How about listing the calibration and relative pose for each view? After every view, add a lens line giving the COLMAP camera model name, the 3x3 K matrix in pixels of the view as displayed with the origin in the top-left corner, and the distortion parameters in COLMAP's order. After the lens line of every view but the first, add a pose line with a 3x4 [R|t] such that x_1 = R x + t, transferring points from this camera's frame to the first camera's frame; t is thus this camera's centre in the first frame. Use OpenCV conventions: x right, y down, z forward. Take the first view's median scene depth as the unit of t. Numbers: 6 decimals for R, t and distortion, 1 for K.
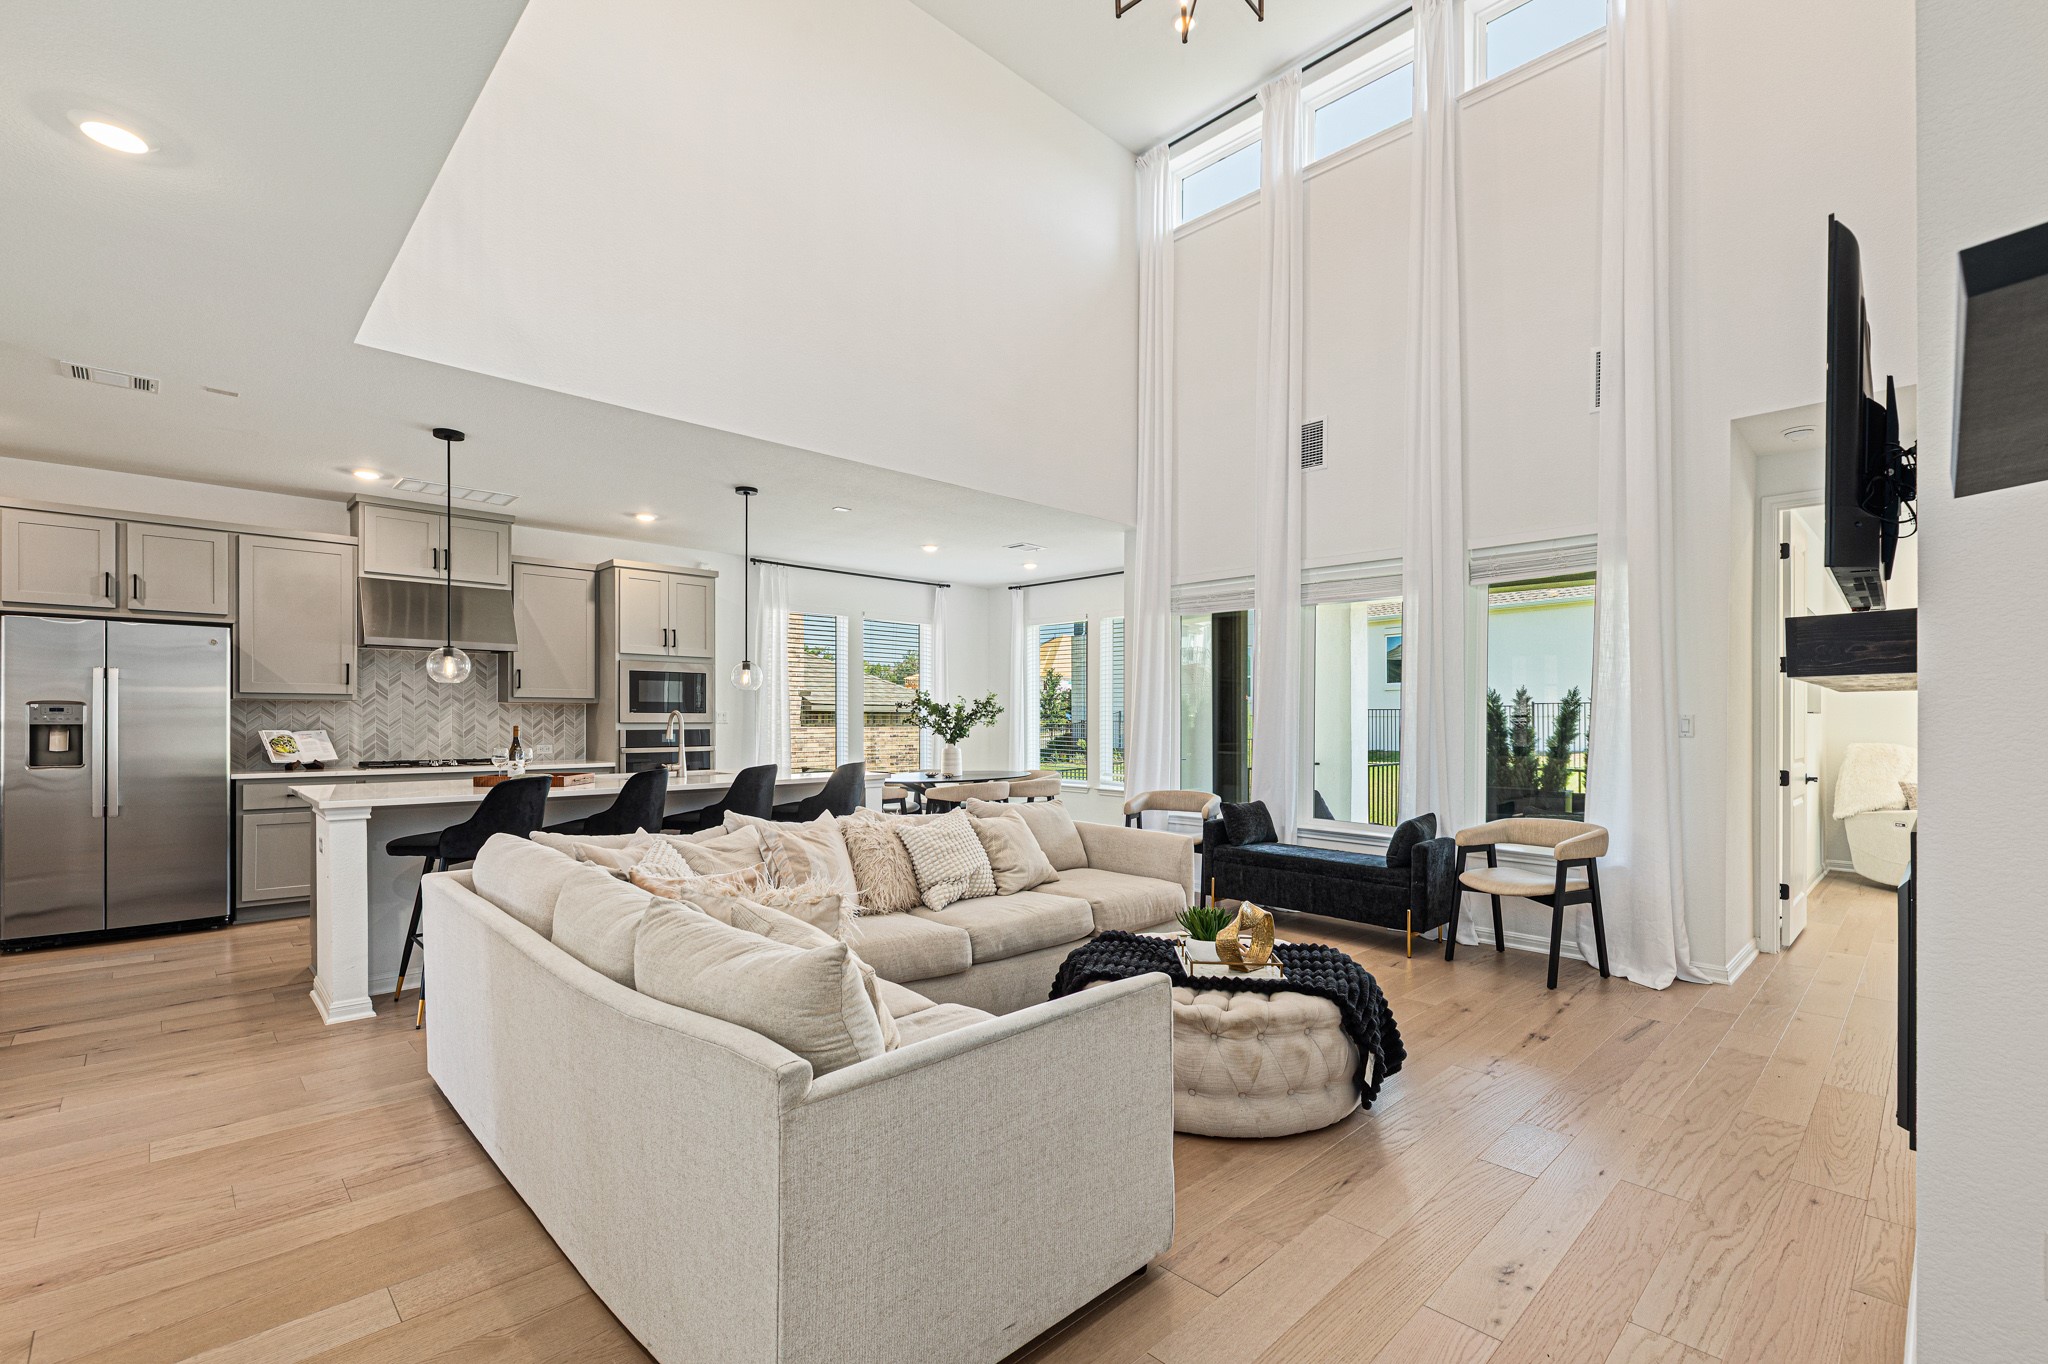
lens RADIAL K [[908.4, 0, 1018.1], [0, 908.4, 722.6], [0, 0, 1]] dist [0.000405, -0.000257]
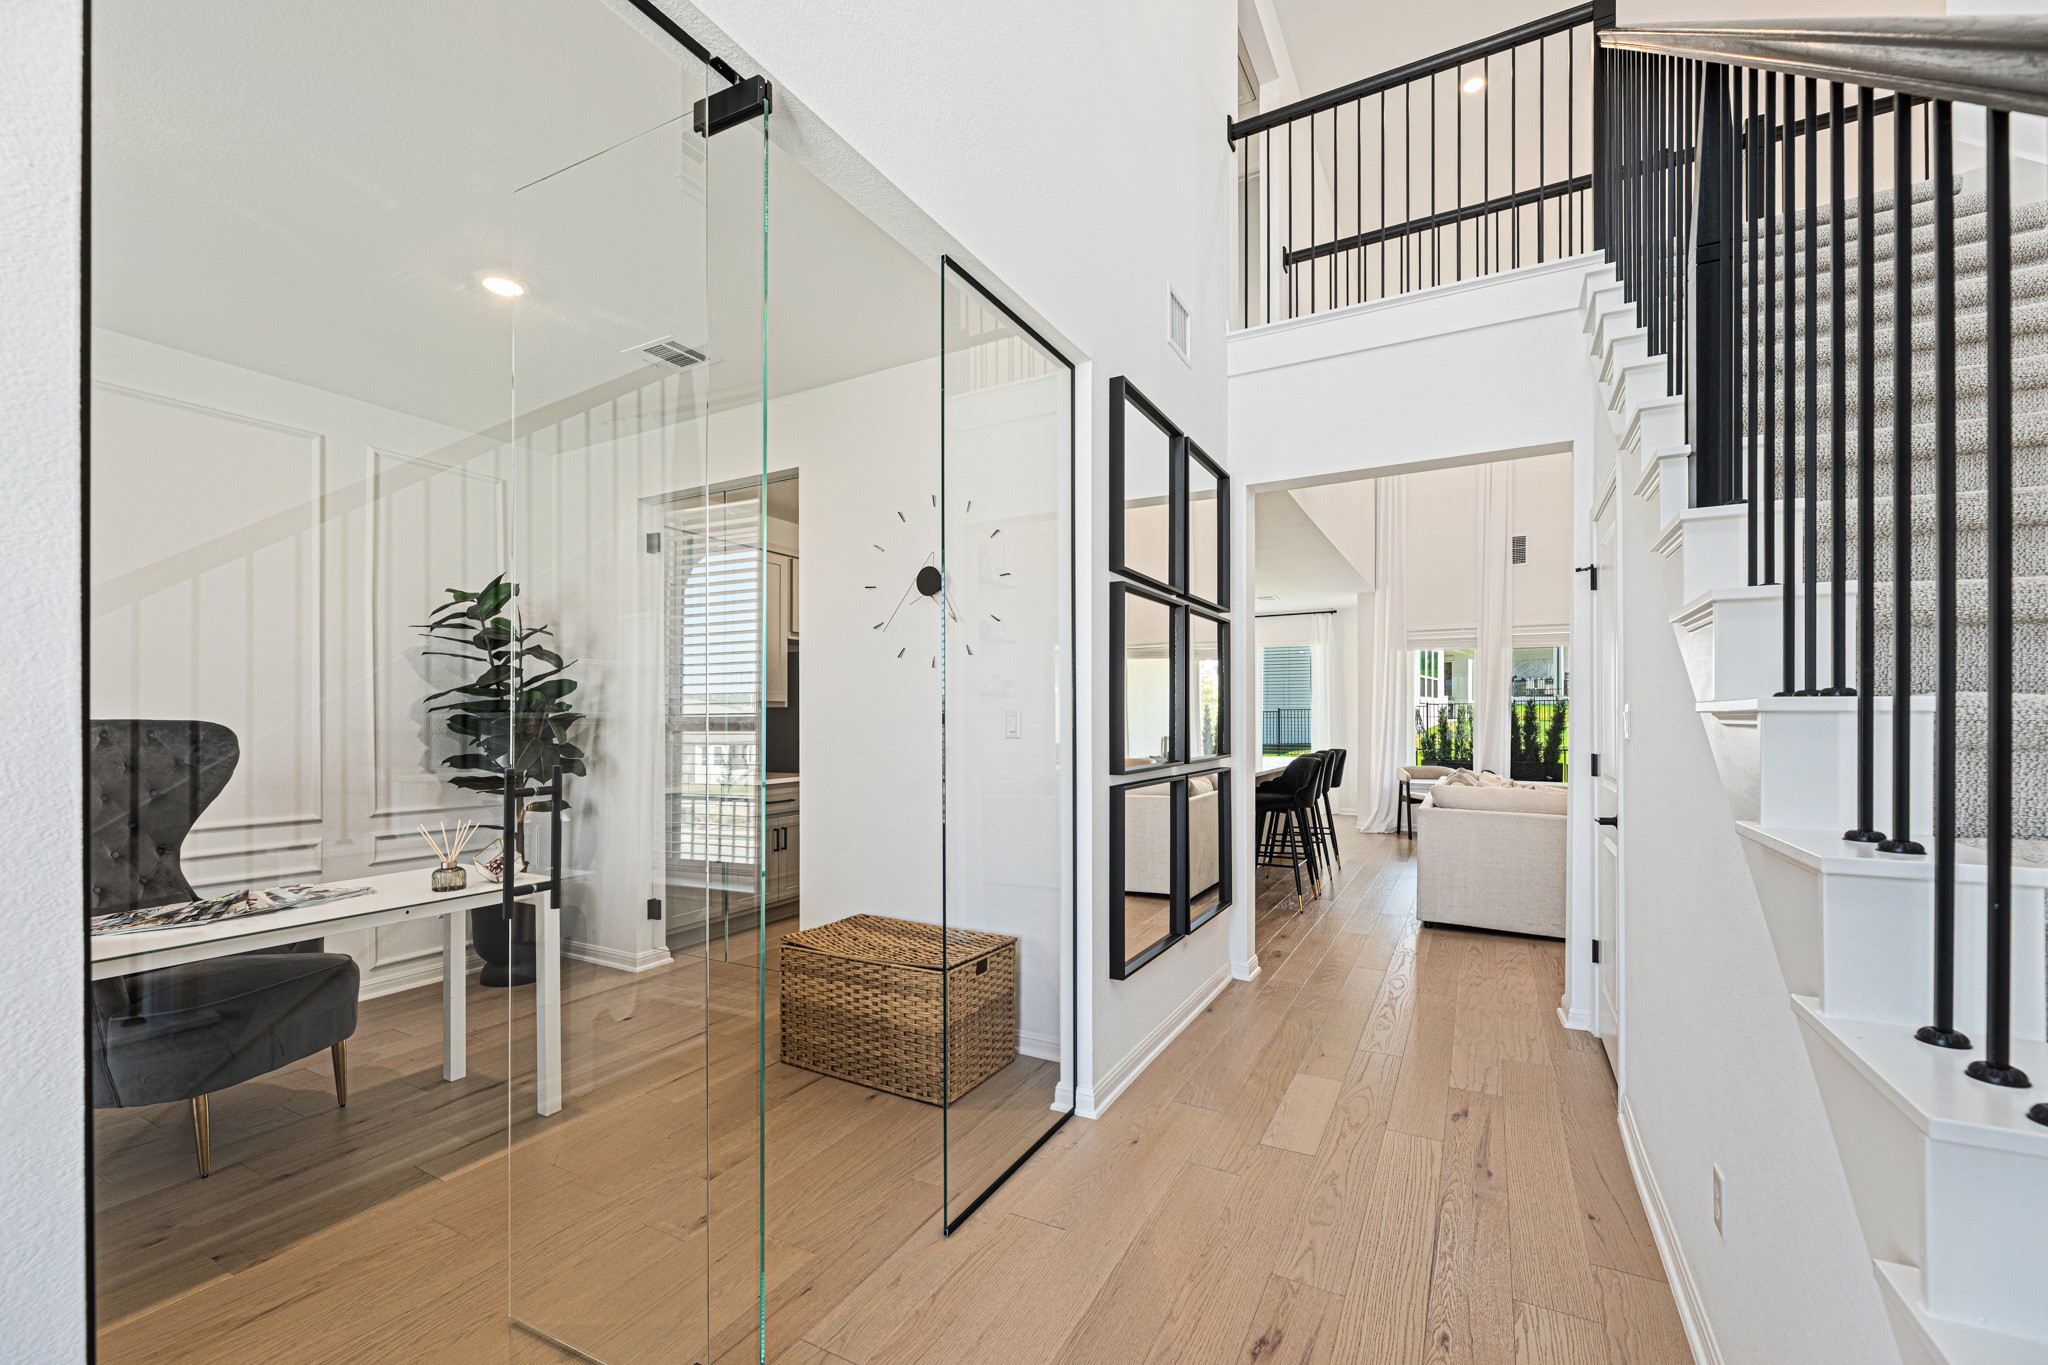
lens RADIAL K [[847.0, 0, 1023.9], [0, 847.0, 724.2], [0, 0, 1]] dist [0.000290, 0.000034]
pose [[0.953277, -0.010079, 0.301930, -0.950048], [0.010621, 0.999944, -0.000153, -0.003315], [-0.301912, 0.003353, 0.953330, -0.173998]]
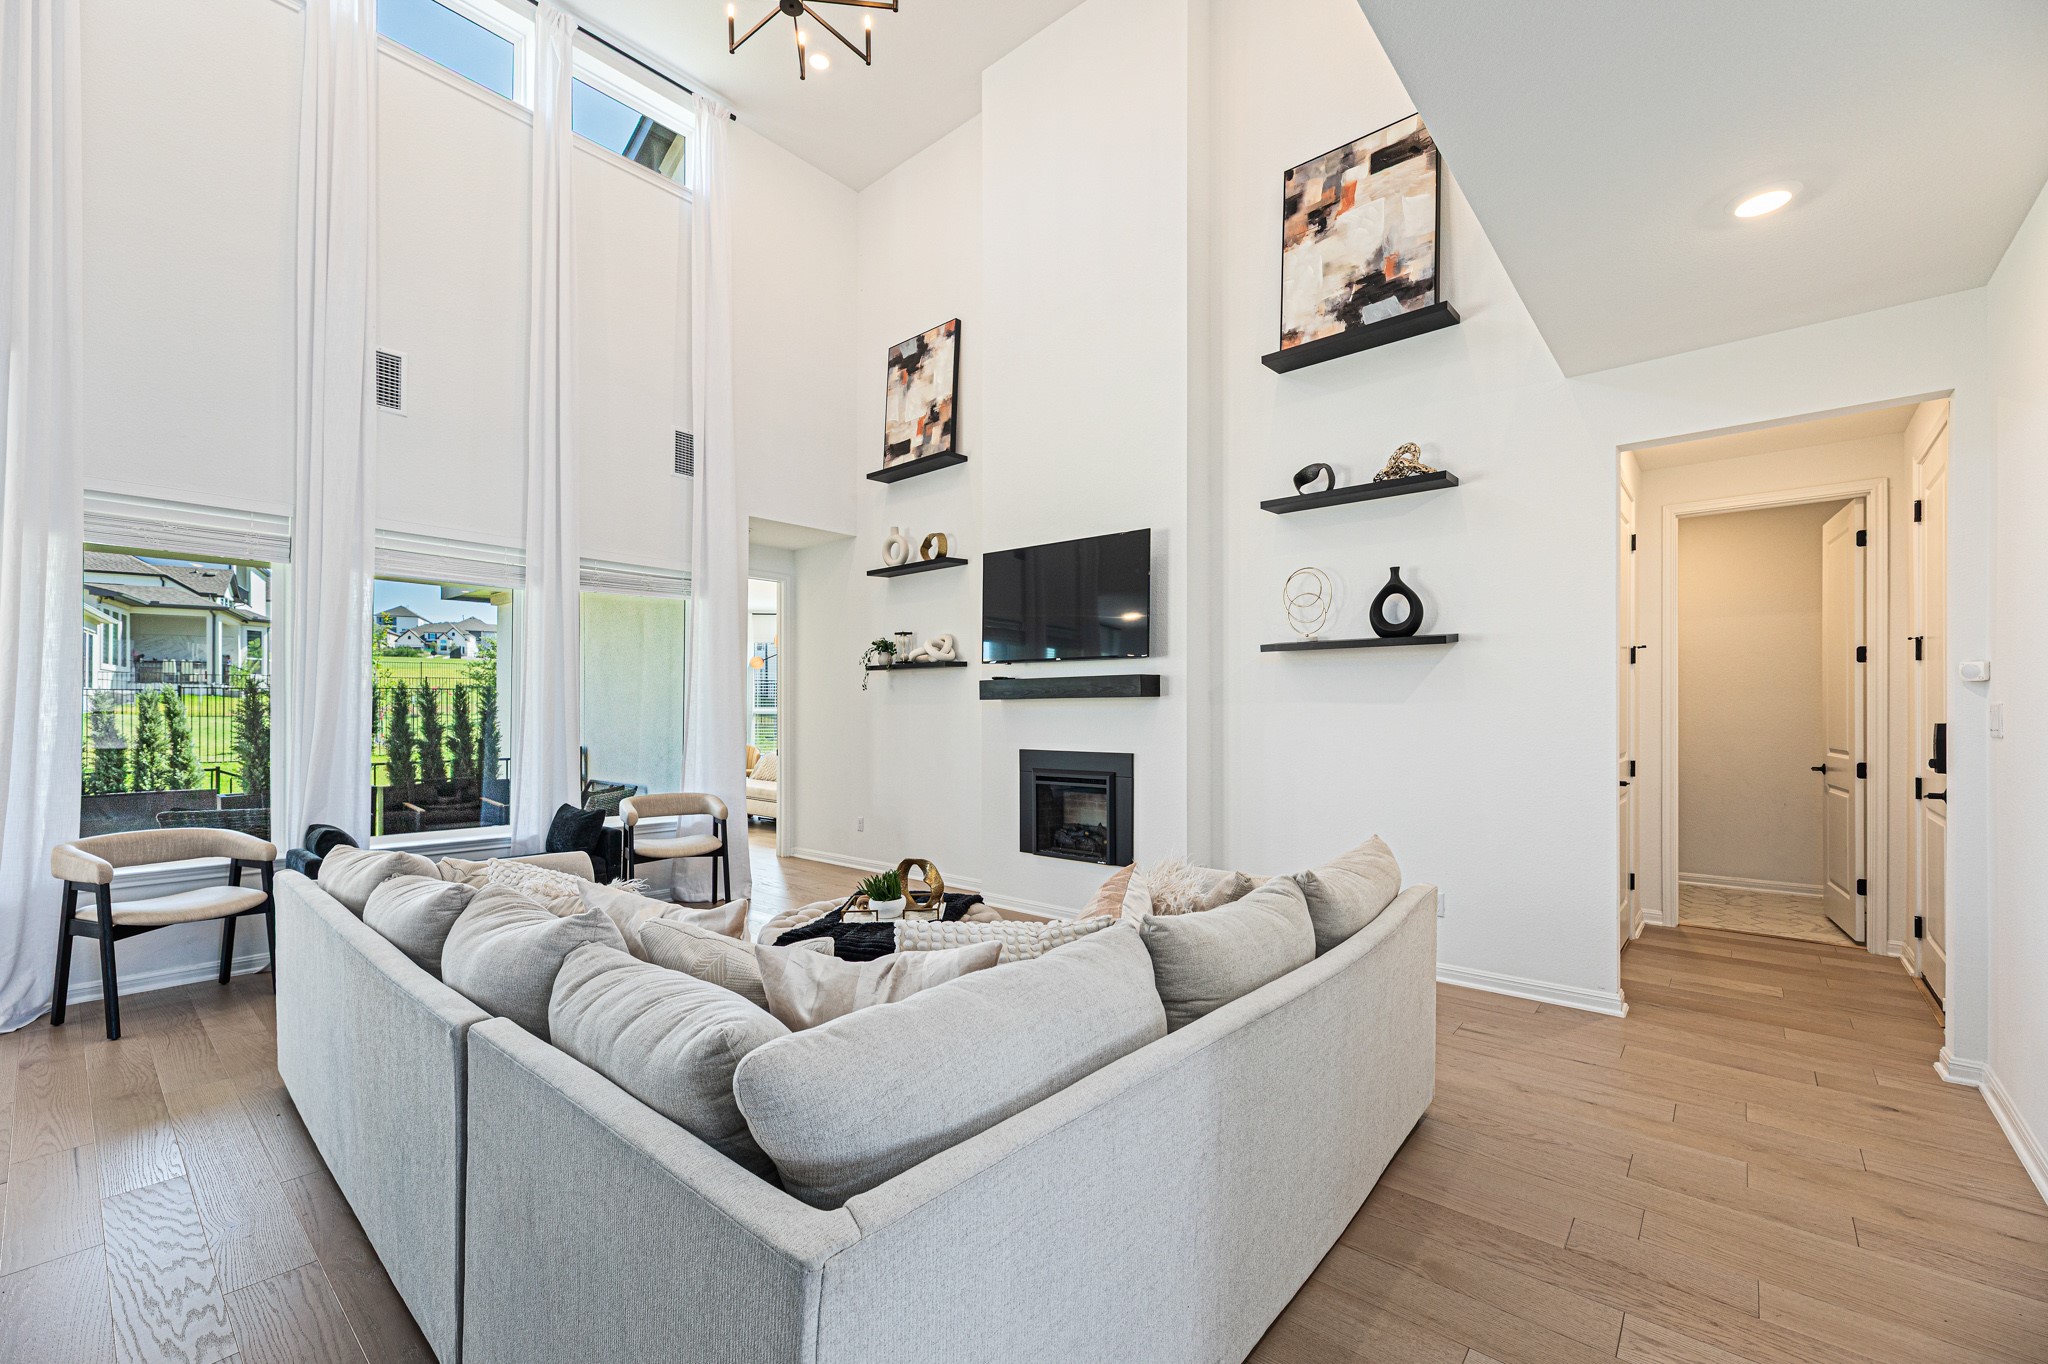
lens RADIAL K [[828.8, 0, 1023.3], [0, 828.8, 710.3], [0, 0, 1]] dist [0.000644, 0.000068]
pose [[-0.095033, -0.002164, 0.995472, -0.465614], [0.005314, 0.999982, 0.002681, -0.005808], [-0.995460, 0.005545, -0.095019, 0.479512]]
